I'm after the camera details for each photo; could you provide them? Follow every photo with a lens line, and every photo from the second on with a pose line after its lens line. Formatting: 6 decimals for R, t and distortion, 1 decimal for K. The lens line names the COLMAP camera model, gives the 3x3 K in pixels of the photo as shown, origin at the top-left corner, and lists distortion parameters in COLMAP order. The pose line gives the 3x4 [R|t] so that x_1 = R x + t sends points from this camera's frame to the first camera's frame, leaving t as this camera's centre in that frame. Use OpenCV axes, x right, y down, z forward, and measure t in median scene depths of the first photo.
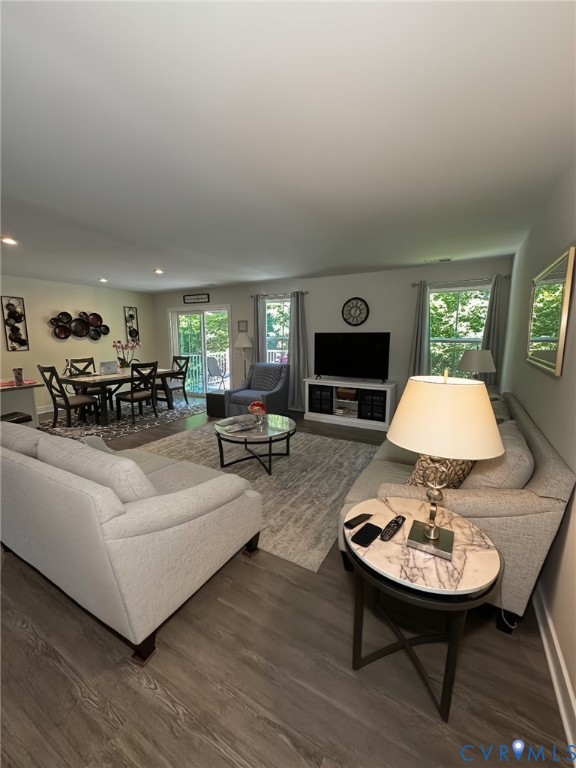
lens RADIAL K [[309.1, 0, 285.9], [0, 309.1, 383.2], [0, 0, 1]] dist [-0.001098, -0.000028]
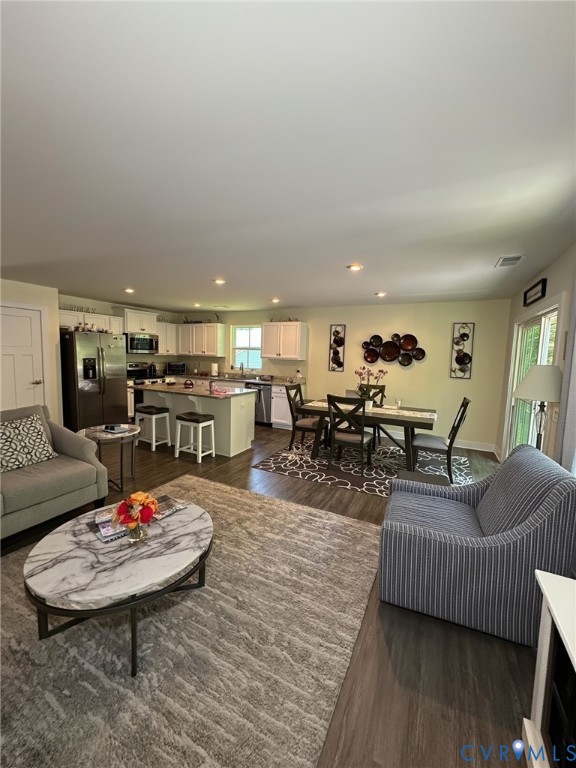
lens RADIAL K [[309.1, 0, 280.2], [0, 309.1, 368.2], [0, 0, 1]] dist [-0.001098, -0.000028]
pose [[0.029497, 0.052892, -0.998164, 0.245792], [-0.181228, 0.982332, 0.046698, -0.122857], [0.982999, 0.179518, 0.038562, 0.702899]]
